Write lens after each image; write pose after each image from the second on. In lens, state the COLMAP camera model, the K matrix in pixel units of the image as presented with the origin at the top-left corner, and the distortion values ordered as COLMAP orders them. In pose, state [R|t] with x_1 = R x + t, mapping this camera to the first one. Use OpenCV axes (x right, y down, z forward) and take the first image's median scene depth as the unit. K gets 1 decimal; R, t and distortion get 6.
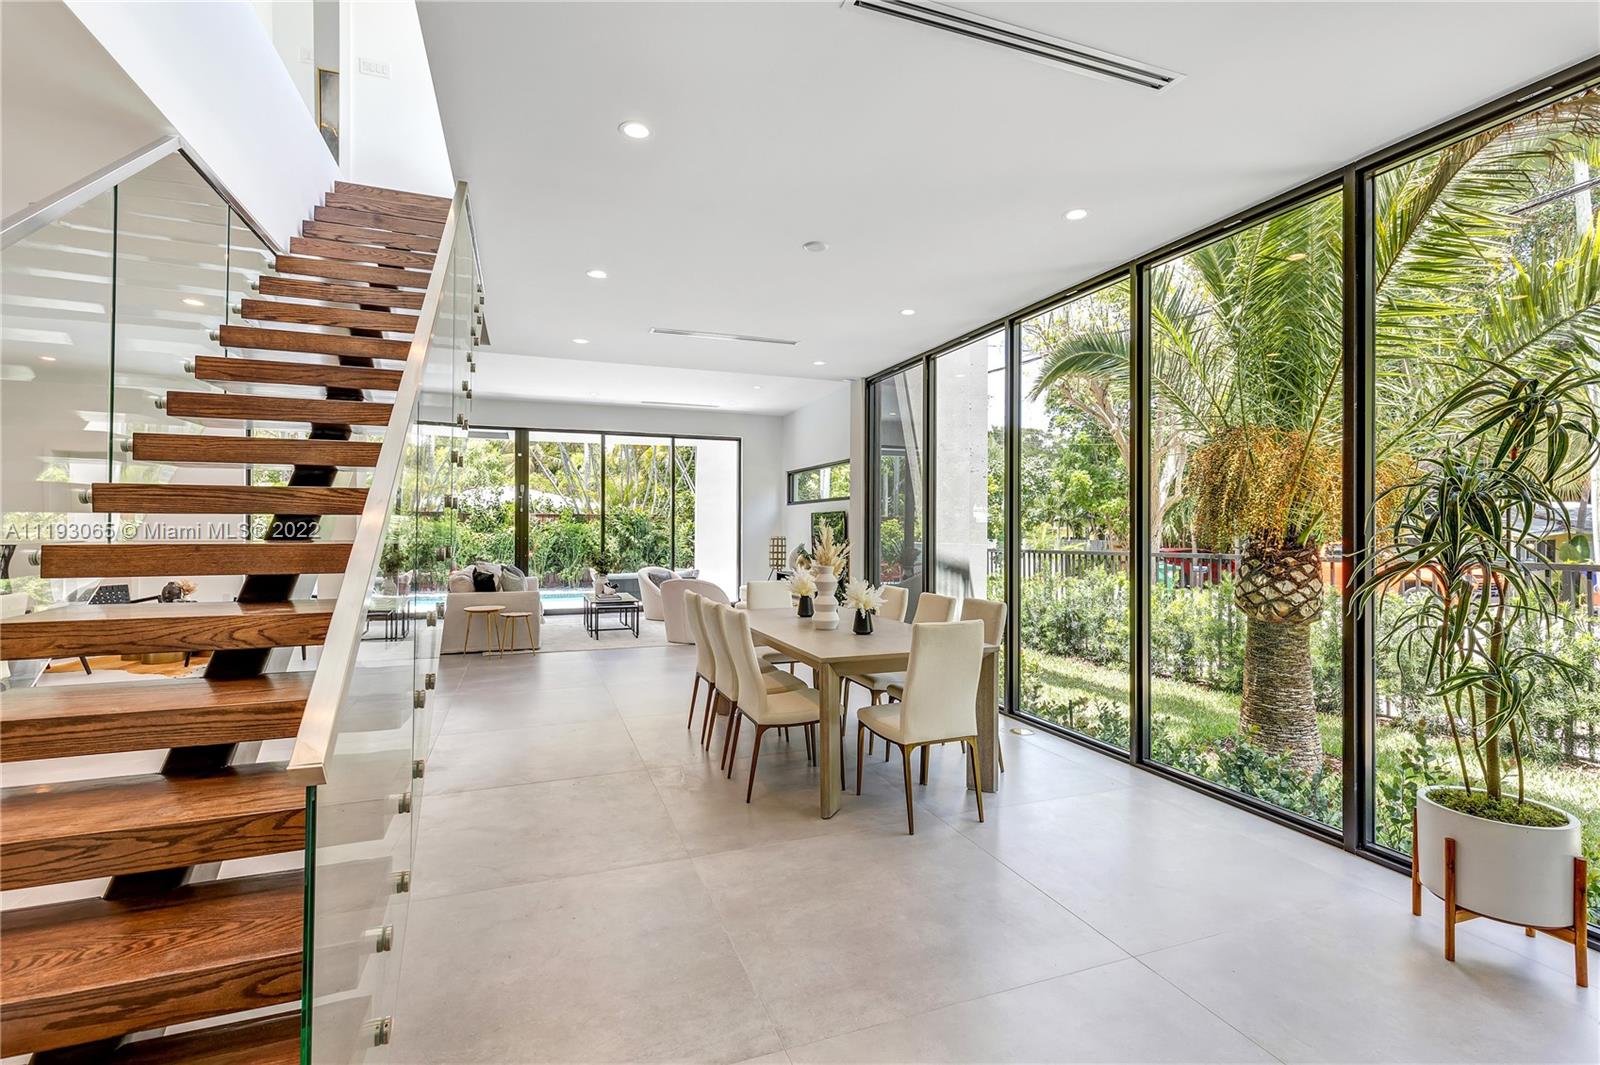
lens RADIAL K [[731.4, 0, 800.4], [0, 731.4, 523.8], [0, 0, 1]] dist [0.008779, -0.000608]
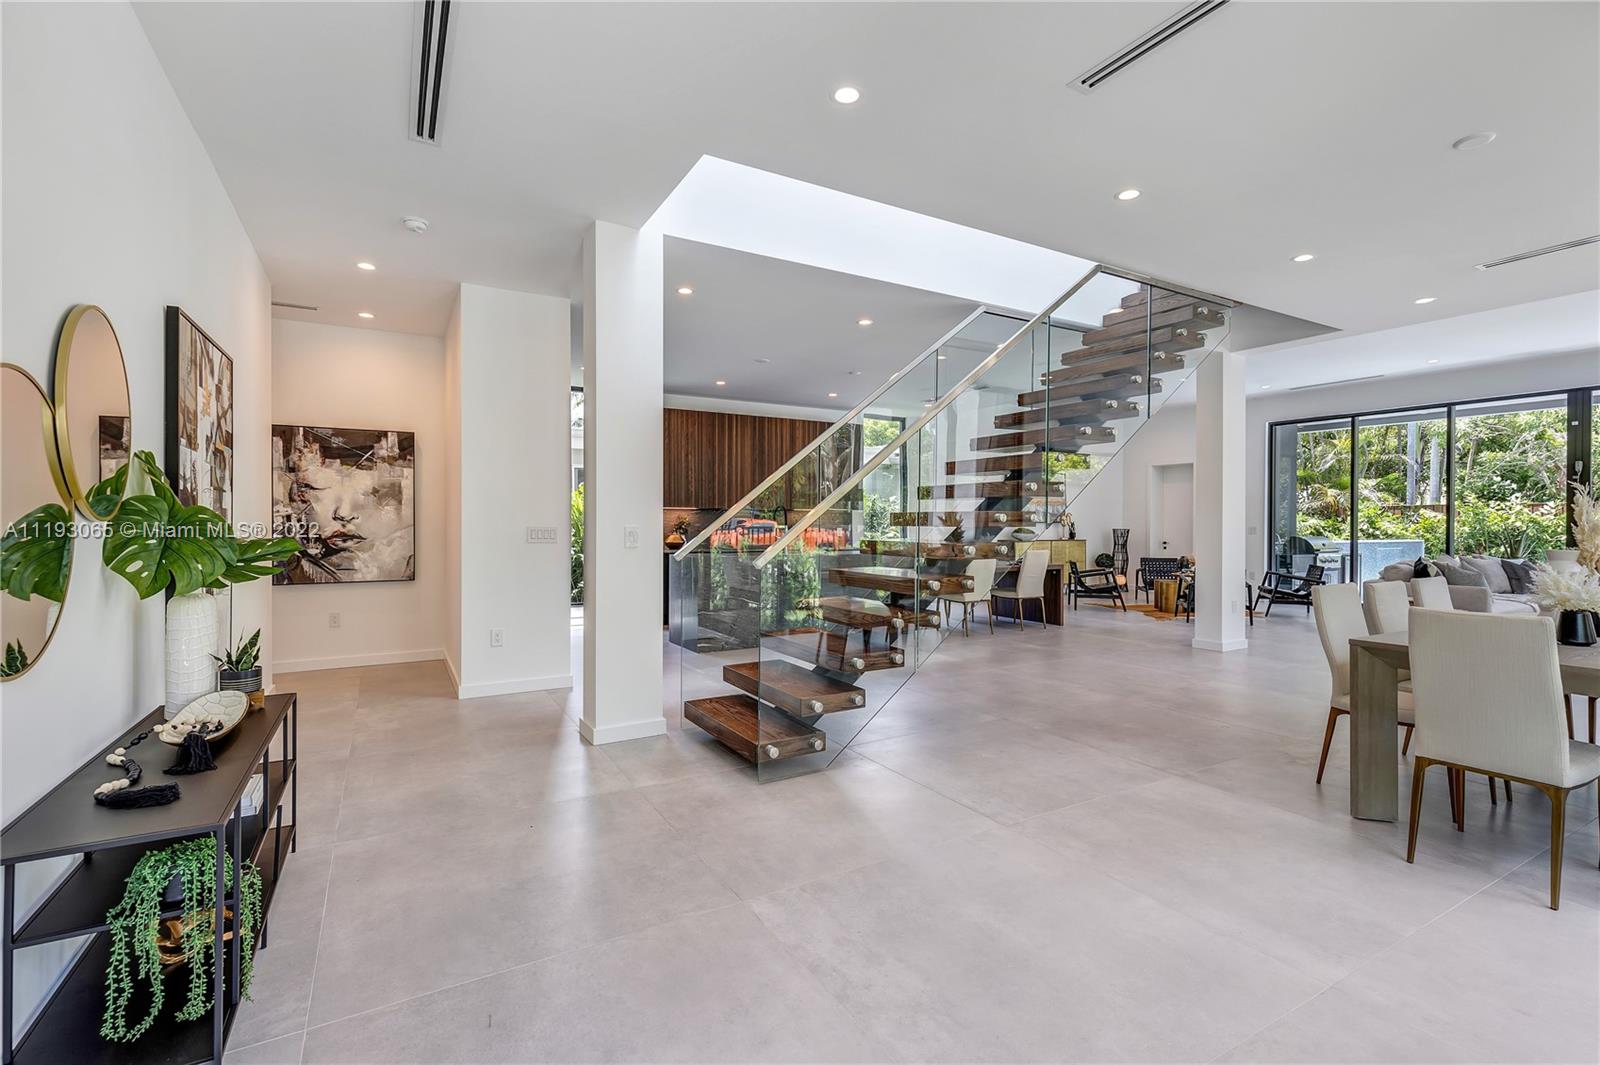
lens RADIAL K [[731.4, 0, 798.2], [0, 731.4, 525.3], [0, 0, 1]] dist [0.008779, -0.000608]
pose [[0.163287, 0.012264, -0.986502, 0.986076], [-0.001251, 0.999925, 0.012223, 0.035030], [0.986578, -0.000761, 0.163290, 0.208389]]
